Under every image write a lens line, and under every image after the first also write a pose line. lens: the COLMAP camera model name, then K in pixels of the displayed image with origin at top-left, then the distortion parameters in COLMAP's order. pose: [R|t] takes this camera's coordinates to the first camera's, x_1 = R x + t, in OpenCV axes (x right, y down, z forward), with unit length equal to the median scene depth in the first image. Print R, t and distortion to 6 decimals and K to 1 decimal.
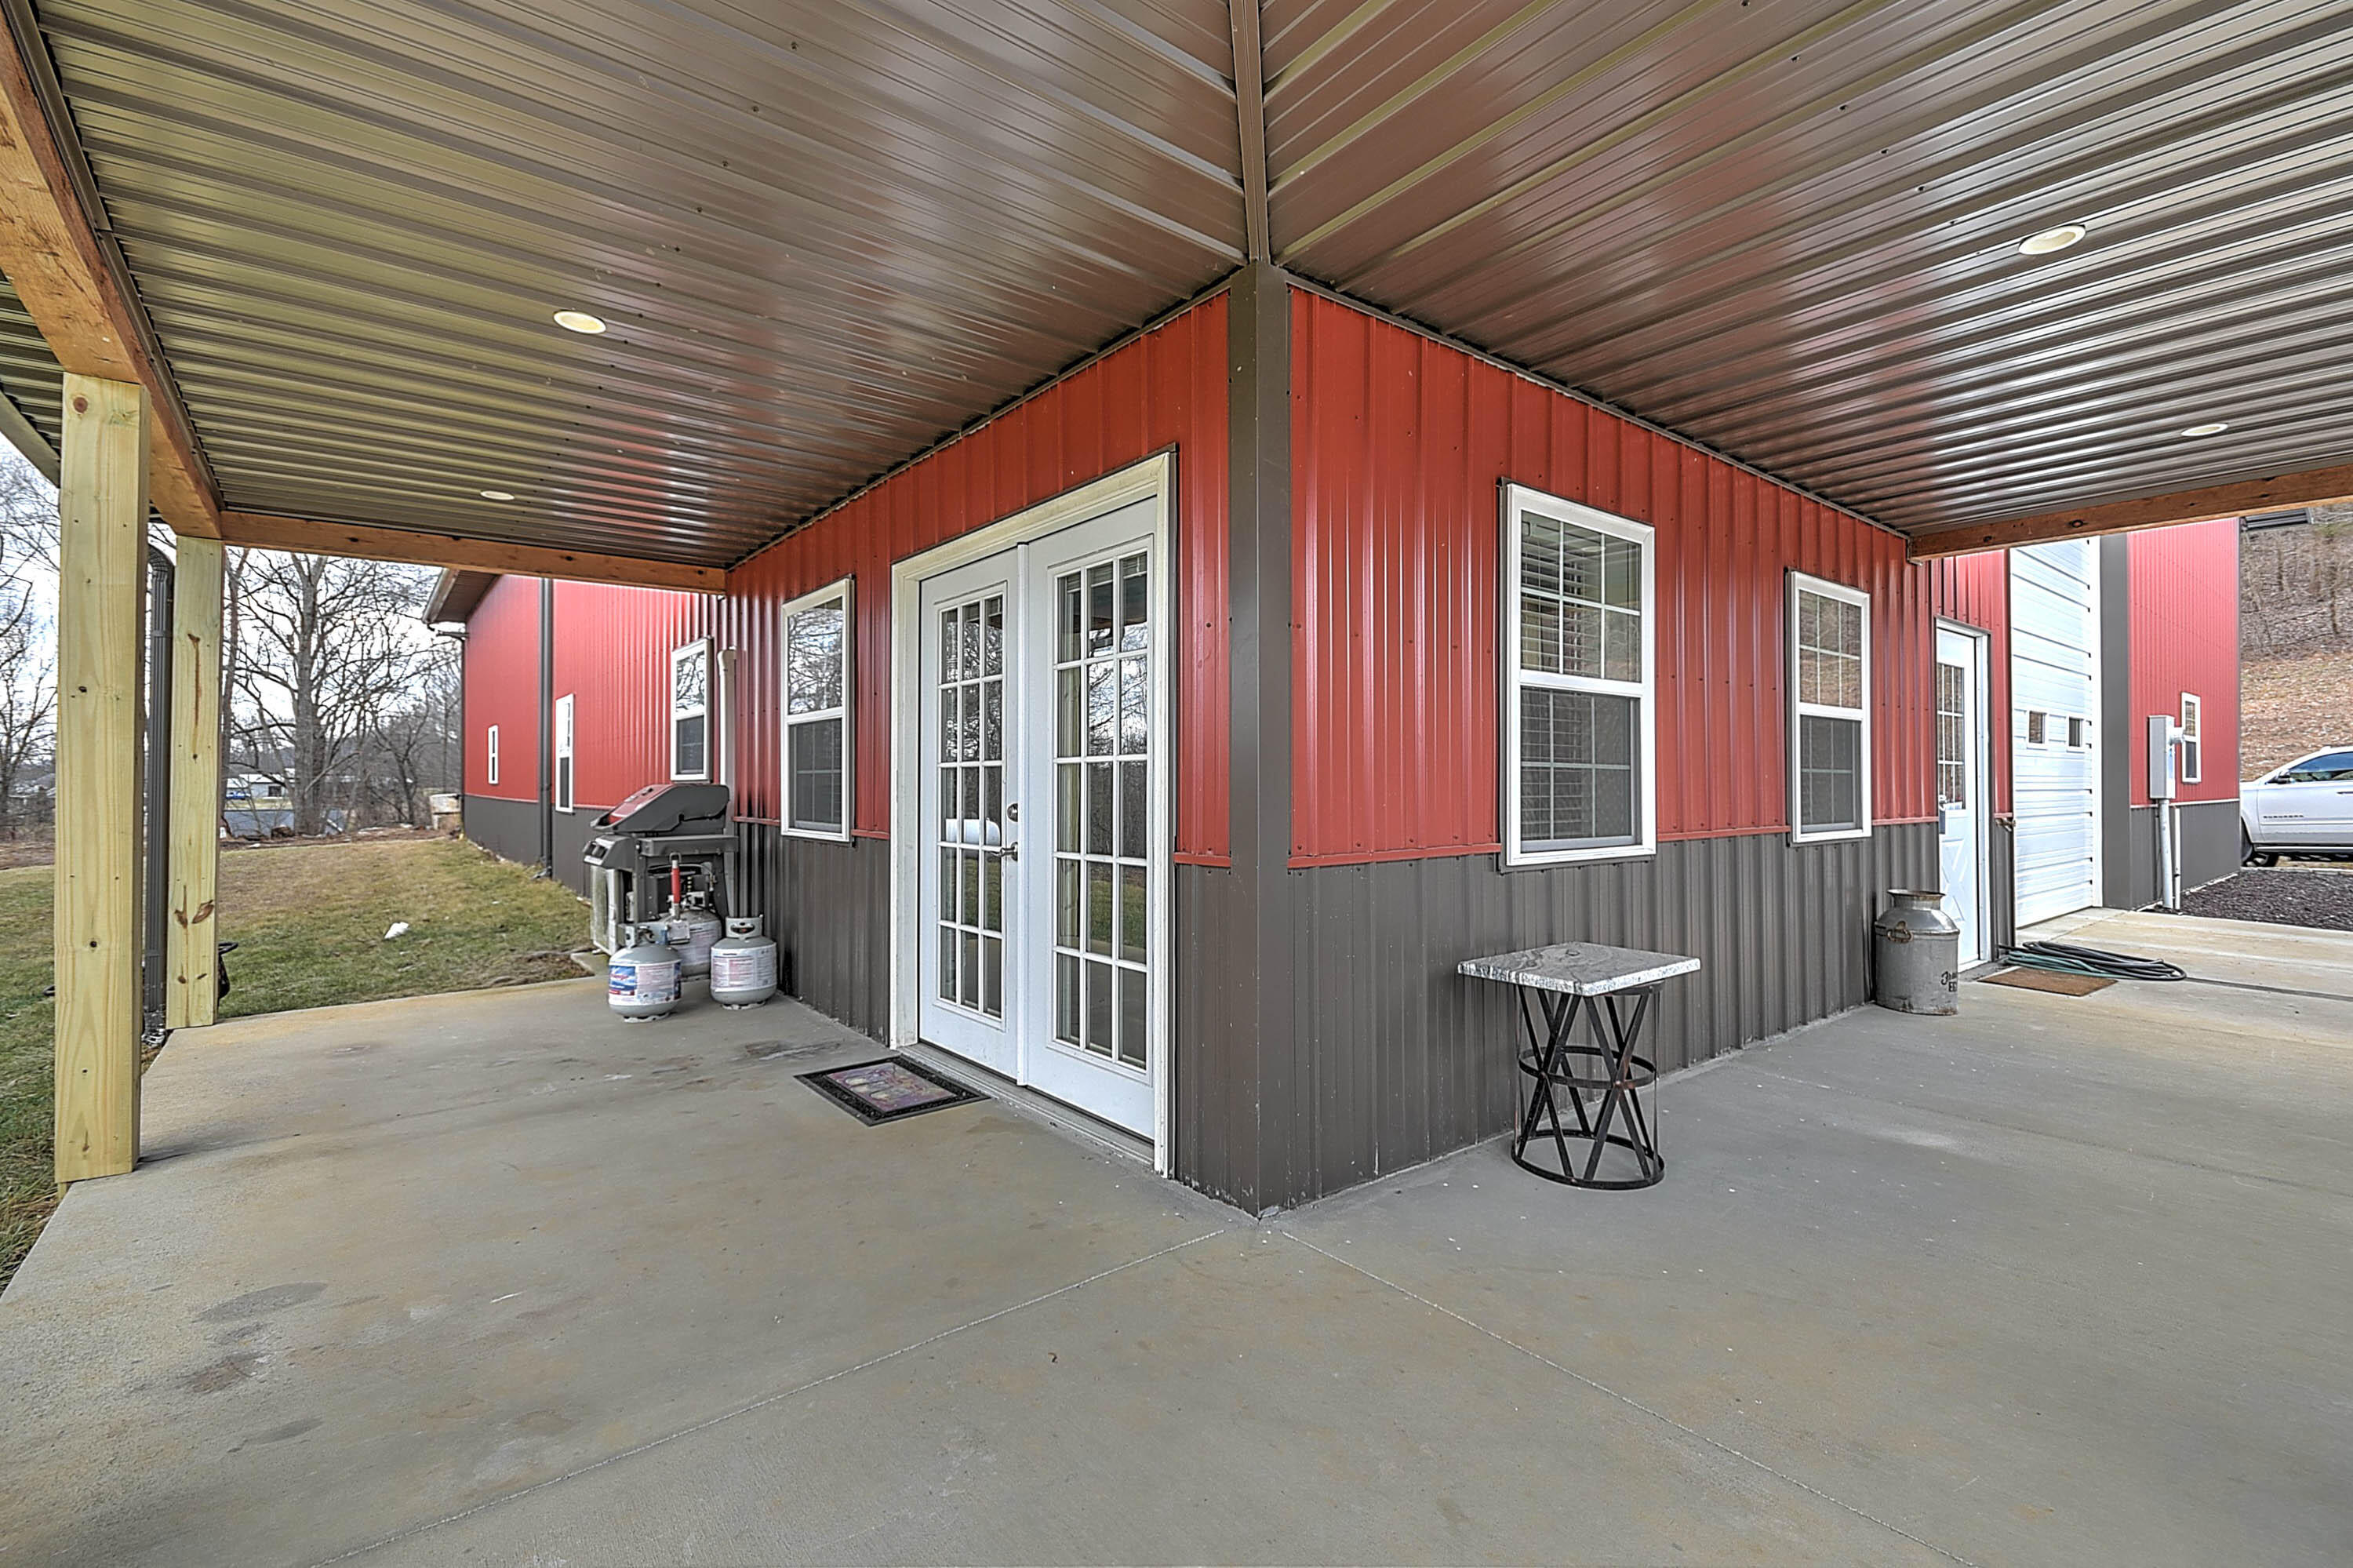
lens RADIAL K [[1026.9, 0, 1176.5], [0, 1026.9, 784.0], [0, 0, 1]] dist [0.000291, 0.000158]
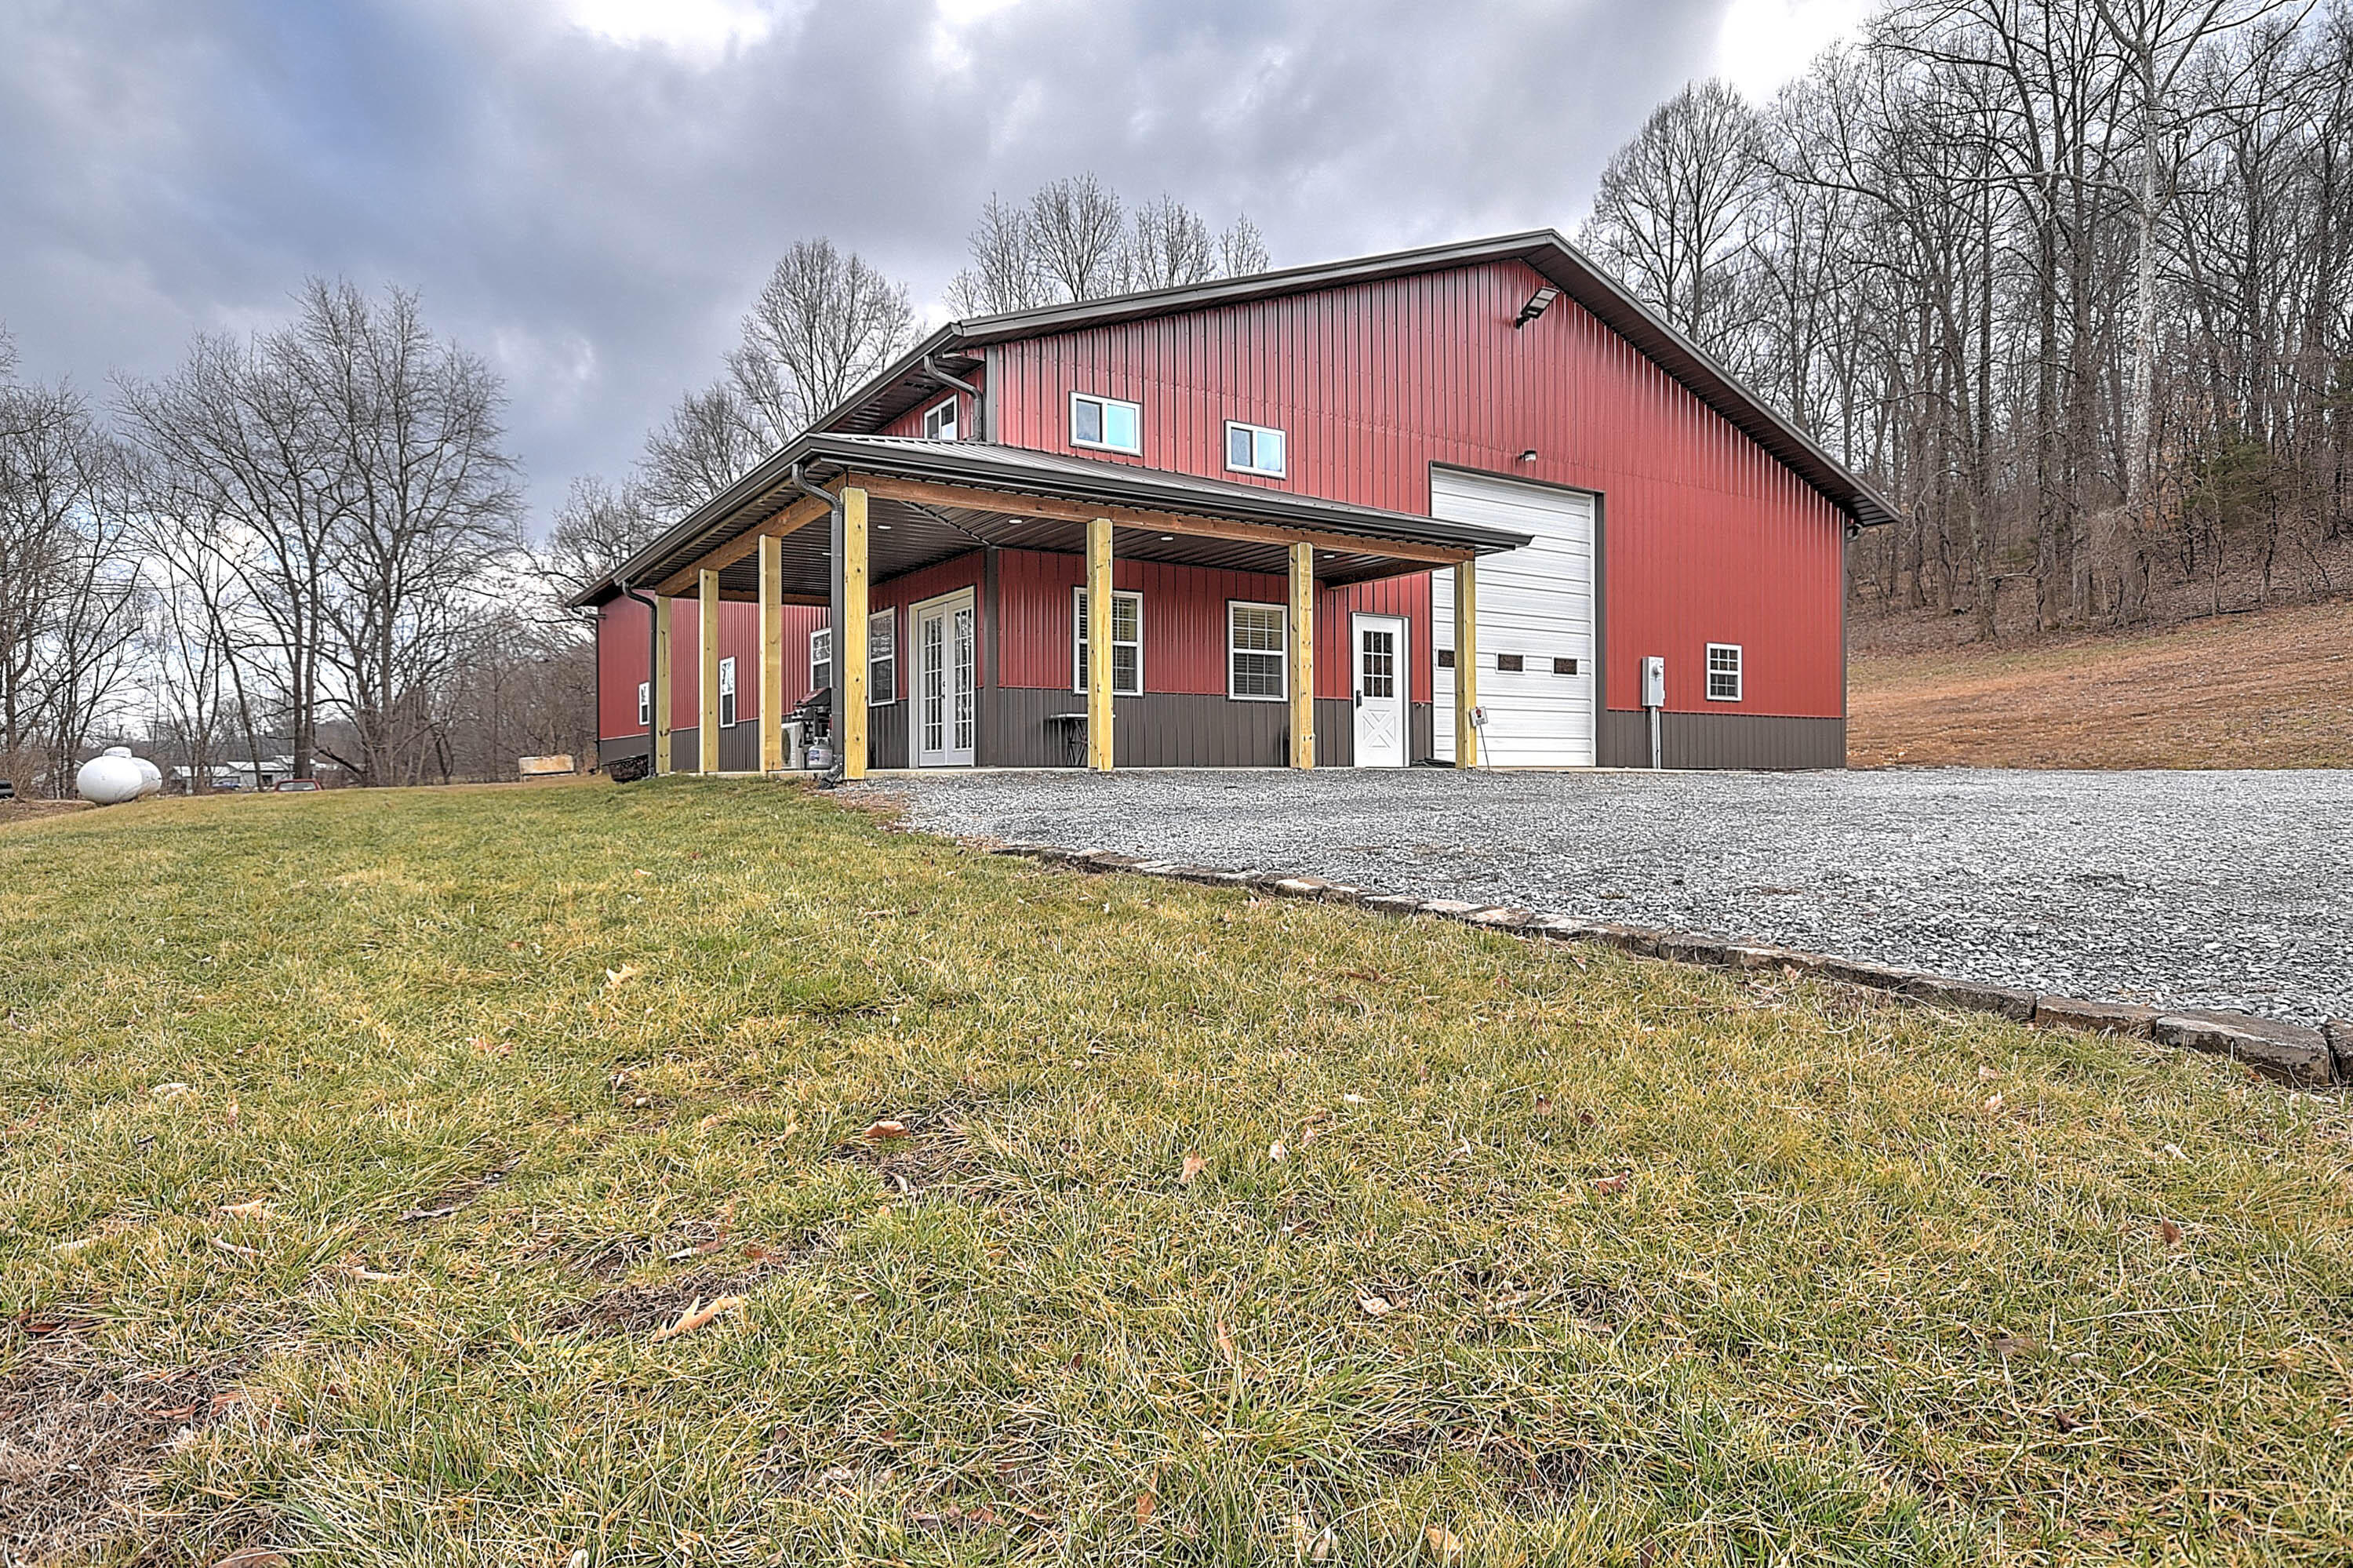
lens RADIAL K [[1255.2, 0, 1176.5], [0, 1255.2, 784.0], [0, 0, 1]] dist [0.017533, -0.000166]
pose [[0.996270, -0.003161, -0.086237, 0.901440], [0.003903, 0.999957, 0.008444, 0.307342], [0.086206, -0.008749, 0.996239, -2.858635]]
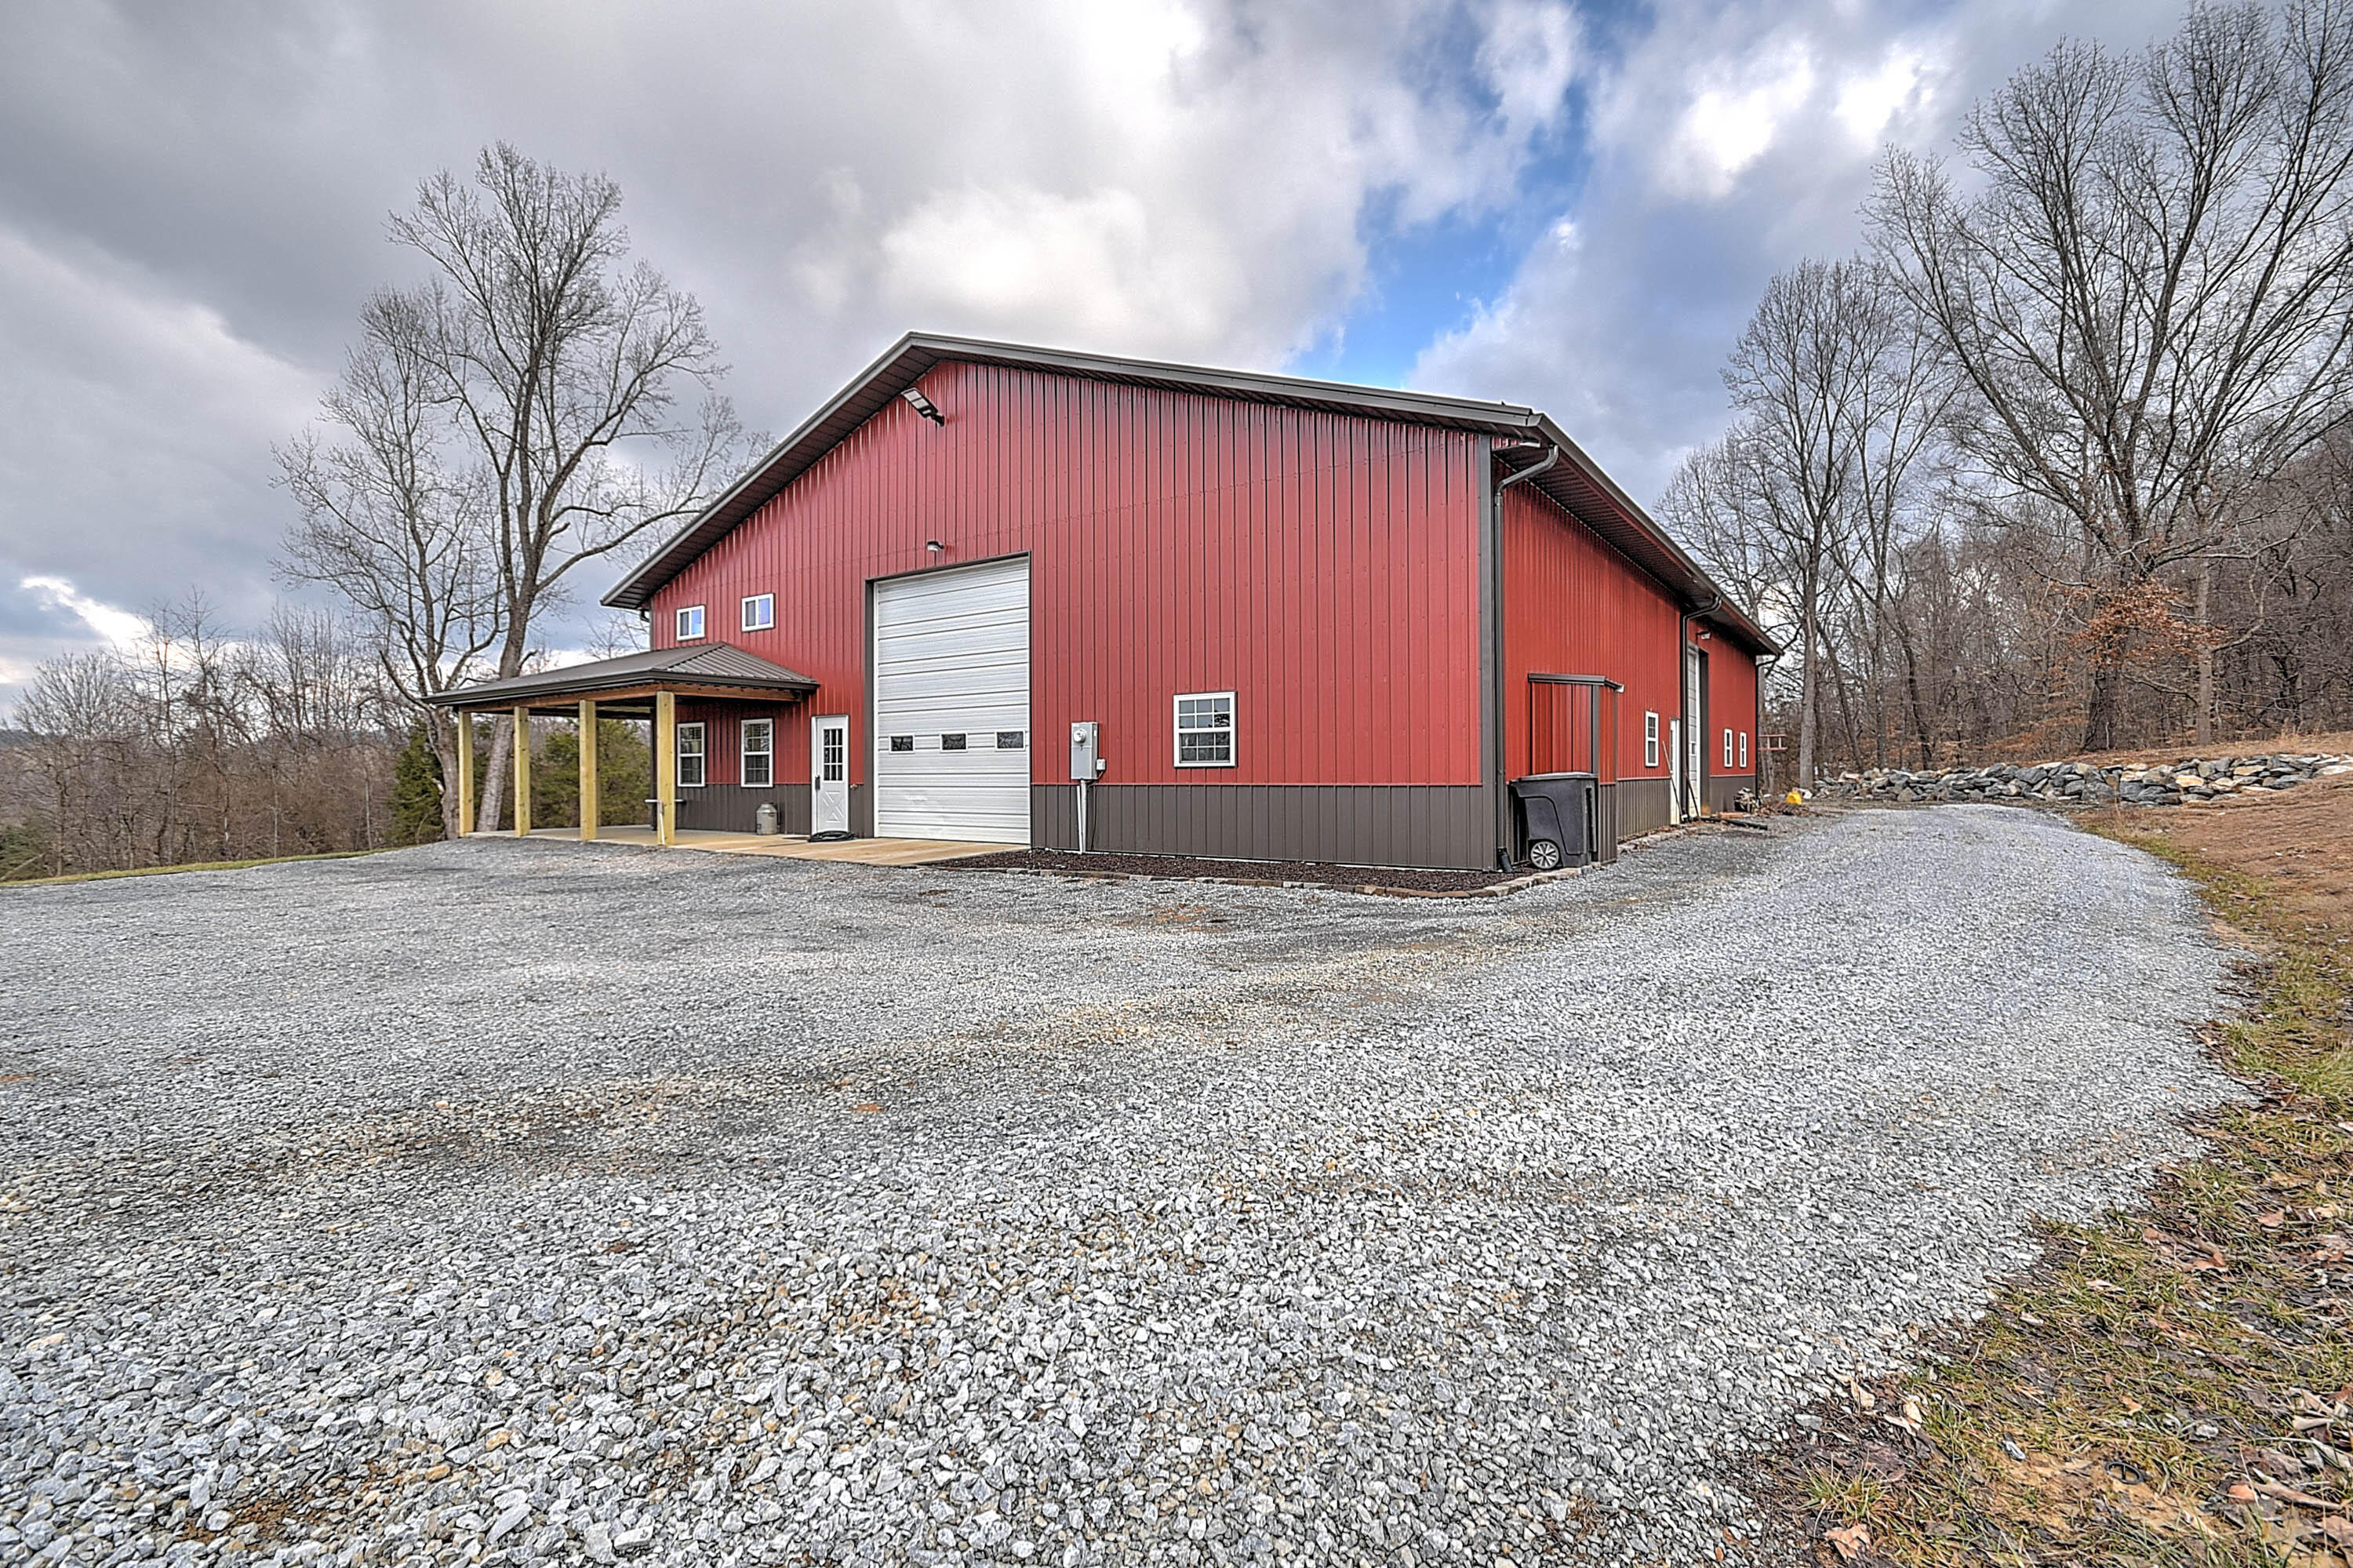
lens RADIAL K [[1022.3, 0, 1176.5], [0, 1022.3, 784.0], [0, 0, 1]] dist [0.022495, -0.014939]
pose [[0.288532, 0.010914, -0.957408, 6.041924], [0.008090, 0.999872, 0.013836, 0.003795], [0.957436, -0.011737, 0.288407, 1.782490]]
